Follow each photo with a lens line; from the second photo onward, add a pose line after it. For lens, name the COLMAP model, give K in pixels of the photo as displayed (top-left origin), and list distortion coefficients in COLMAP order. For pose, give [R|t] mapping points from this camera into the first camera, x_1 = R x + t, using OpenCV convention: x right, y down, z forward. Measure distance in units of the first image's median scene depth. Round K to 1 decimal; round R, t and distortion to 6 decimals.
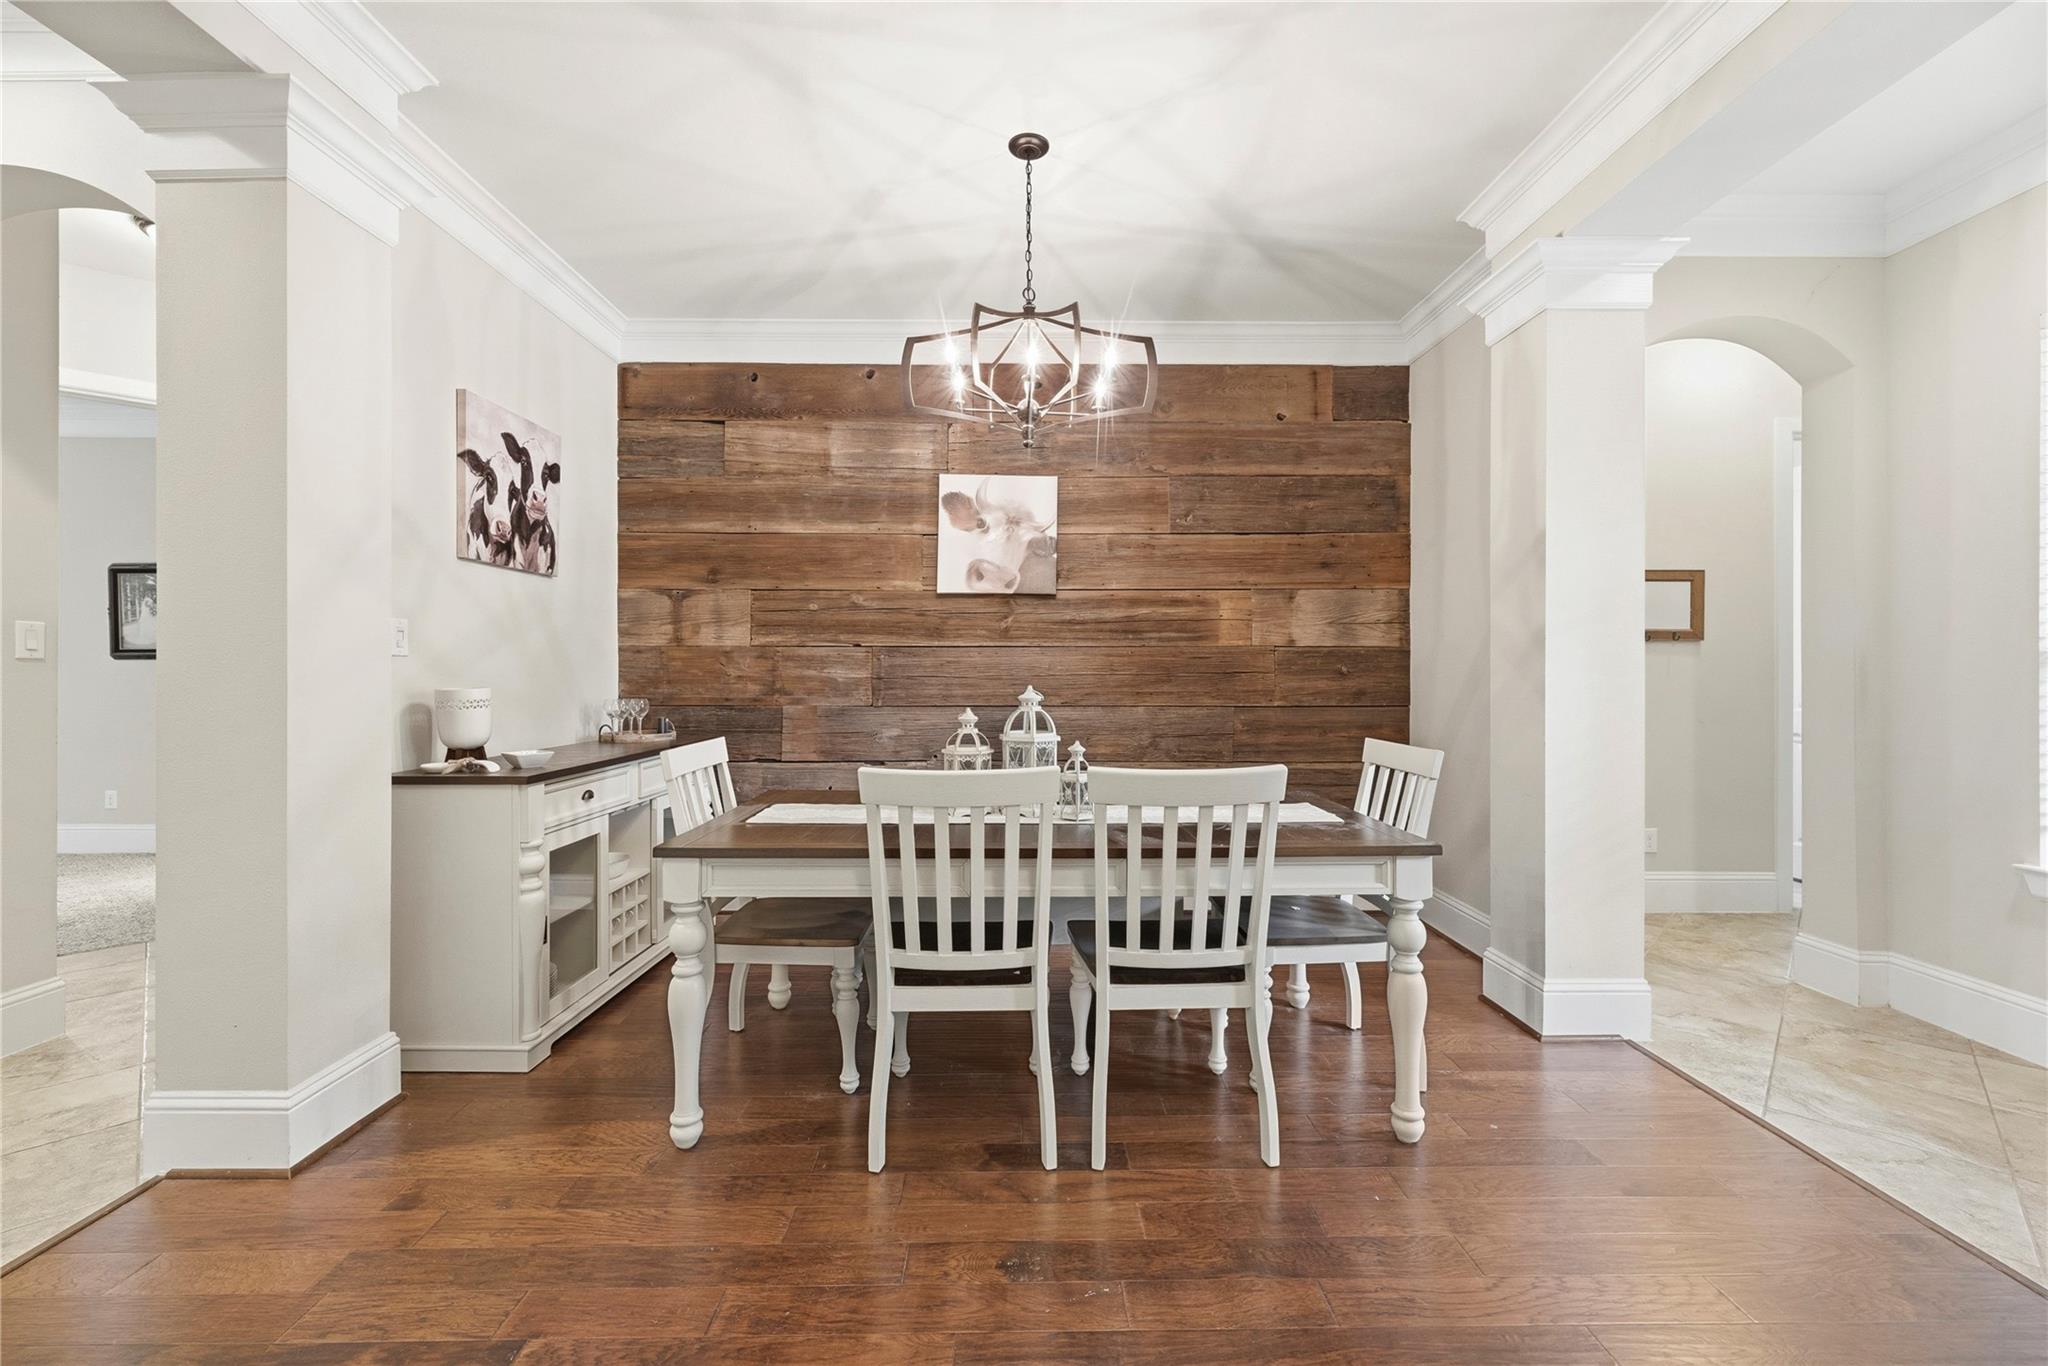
lens RADIAL K [[843.2, 0, 1024.2], [0, 843.2, 671.5], [0, 0, 1]] dist [0.000123, 0.000265]
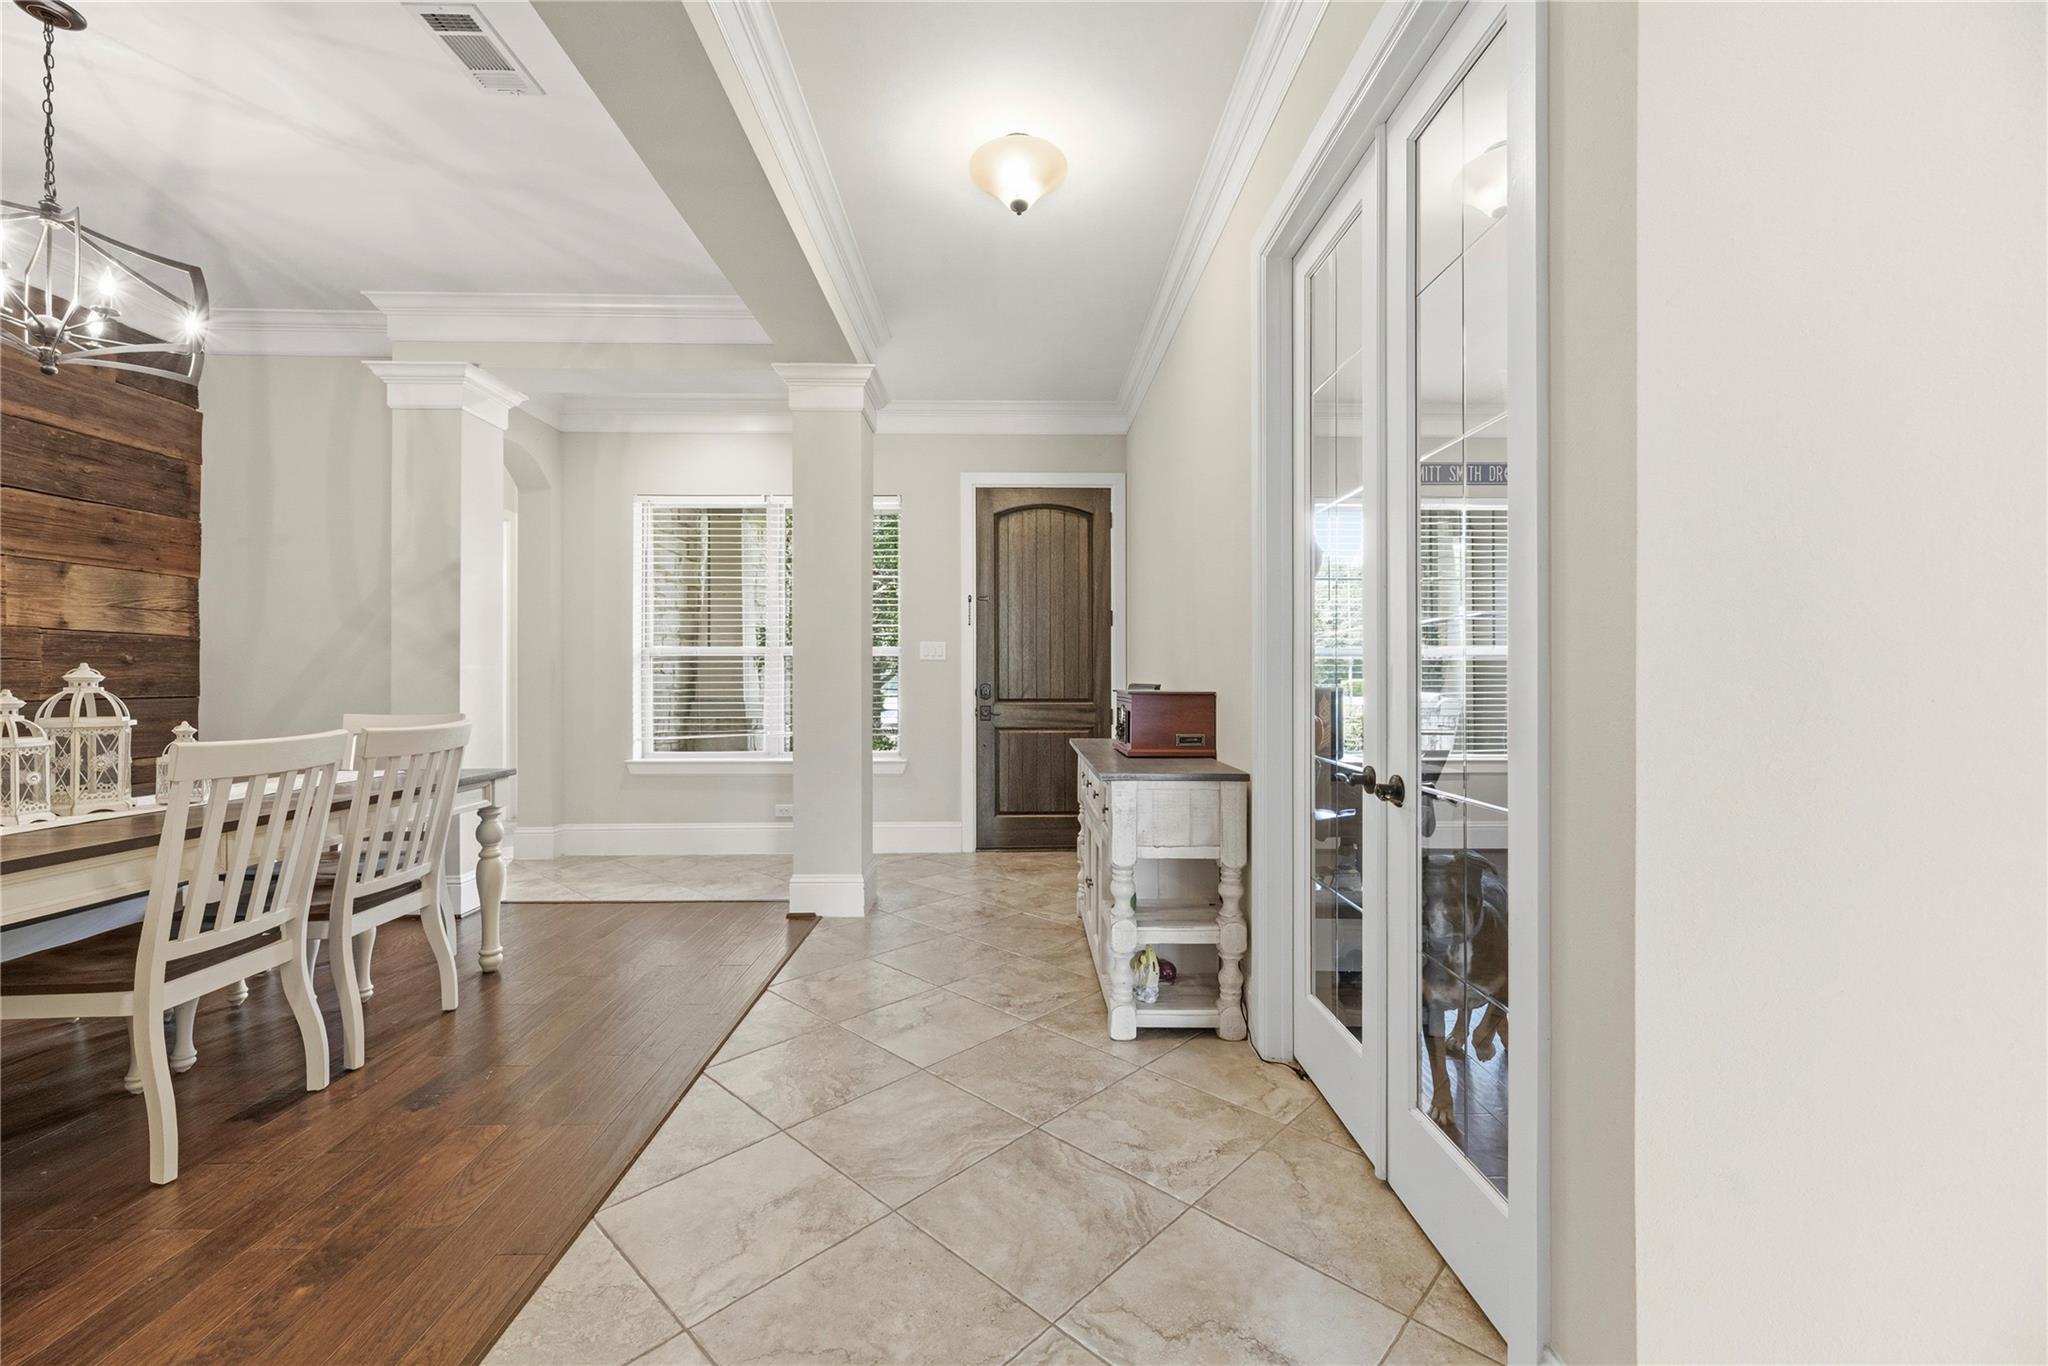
lens RADIAL K [[843.2, 0, 1020.7], [0, 843.2, 679.7], [0, 0, 1]] dist [0.000123, 0.000265]
pose [[-0.008982, 0.002402, 0.999957, -0.544977], [-0.002136, 0.999995, -0.002421, 0.021569], [-0.999957, -0.002158, -0.008977, 0.037332]]
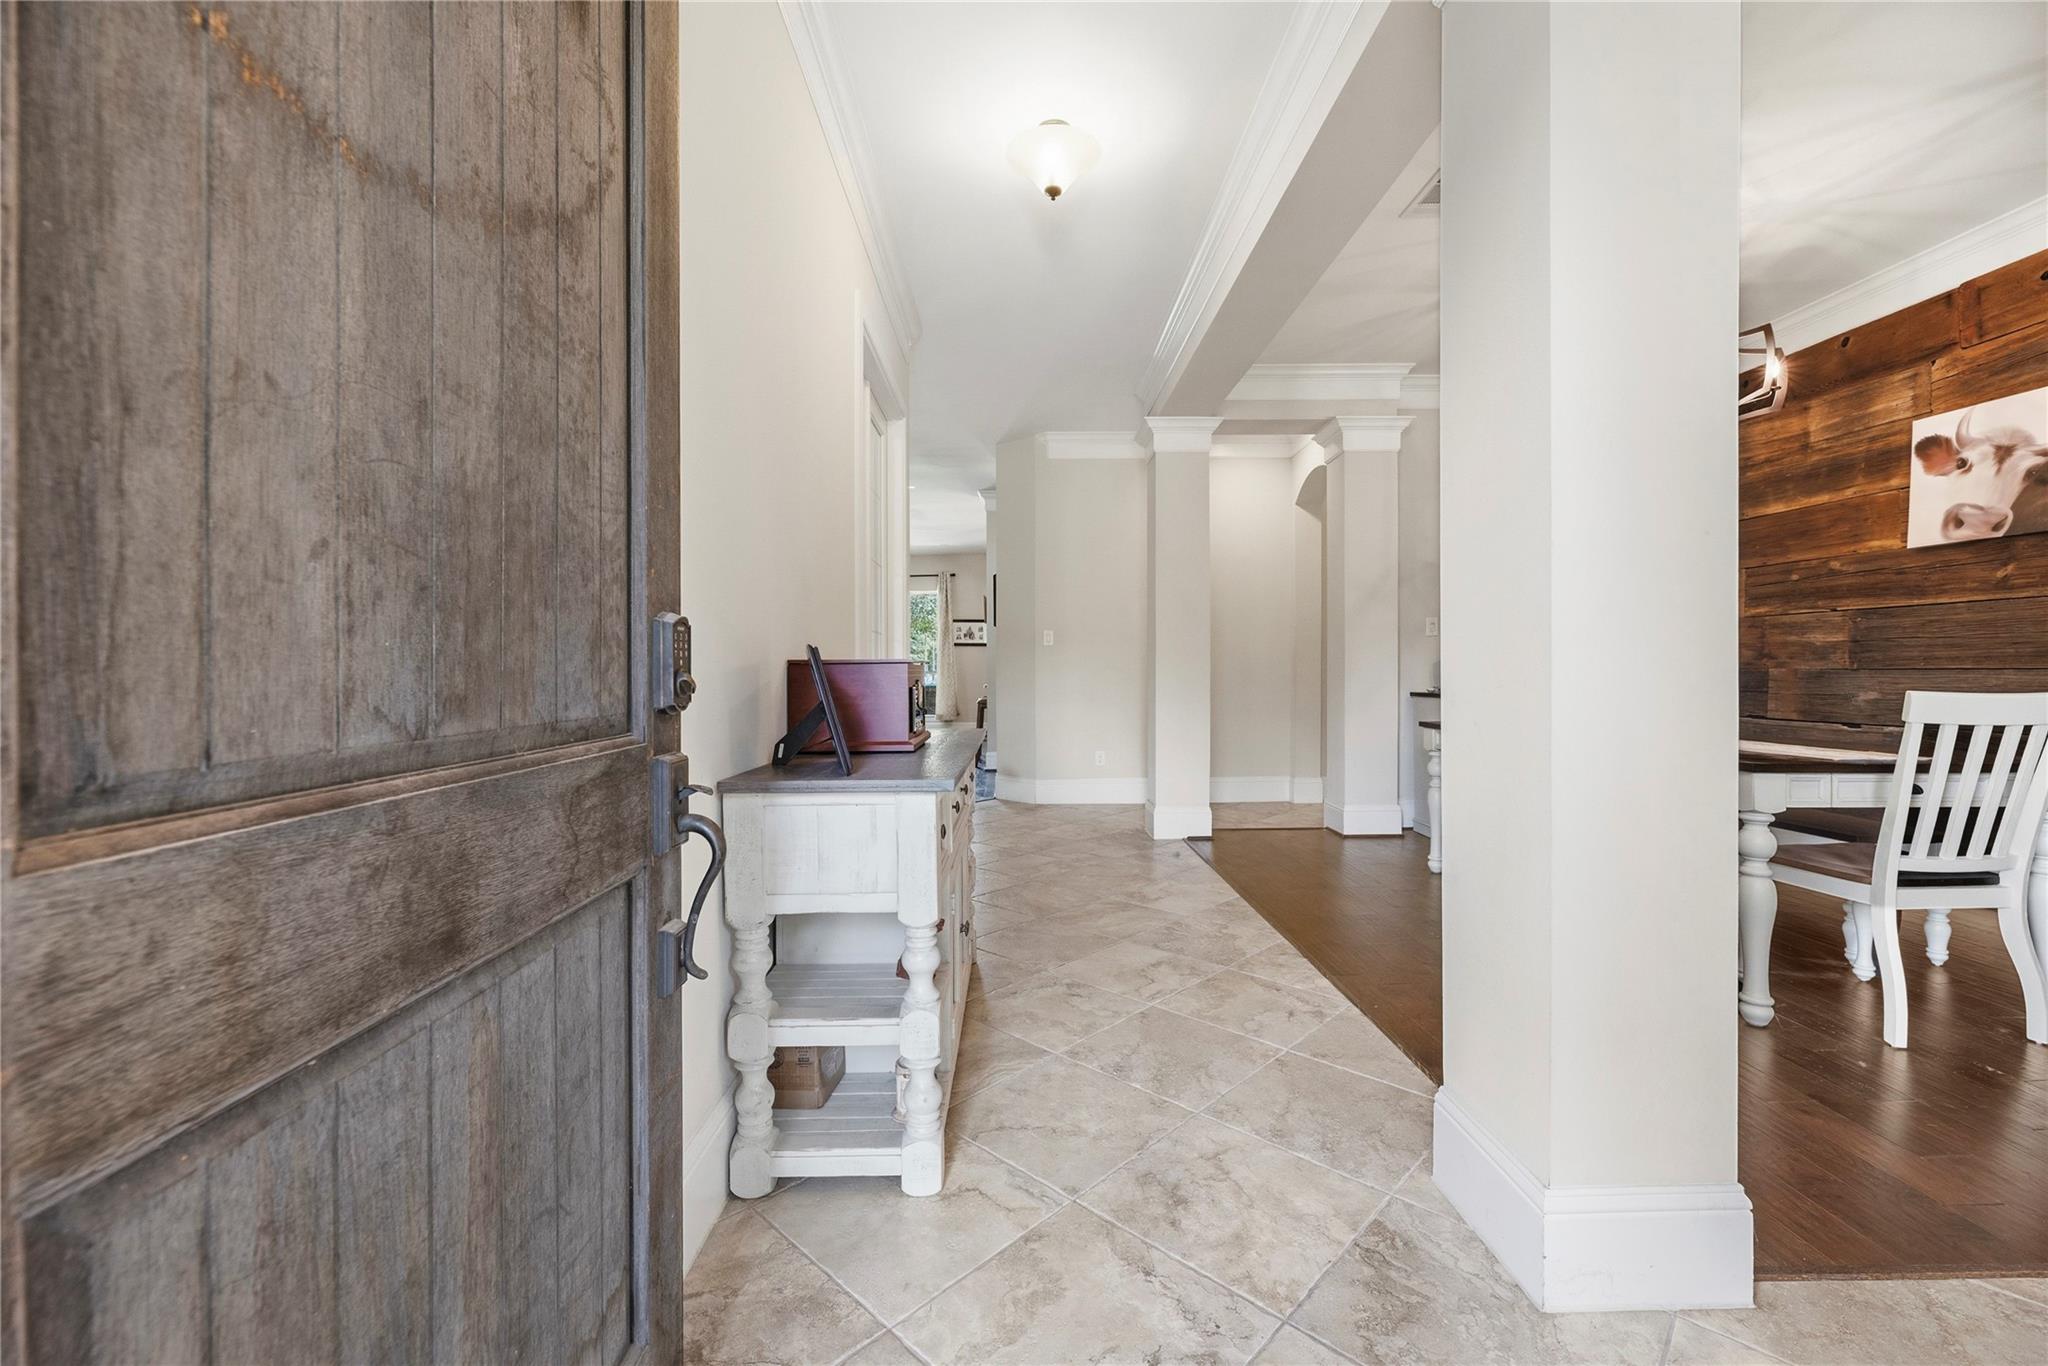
lens RADIAL K [[843.2, 0, 1025.4], [0, 843.2, 677.5], [0, 0, 1]] dist [0.000123, 0.000265]
pose [[0.009295, 0.008440, -0.999921, 0.838692], [0.005729, 0.999948, 0.008494, 0.037719], [0.999940, -0.005807, 0.009246, 0.001102]]
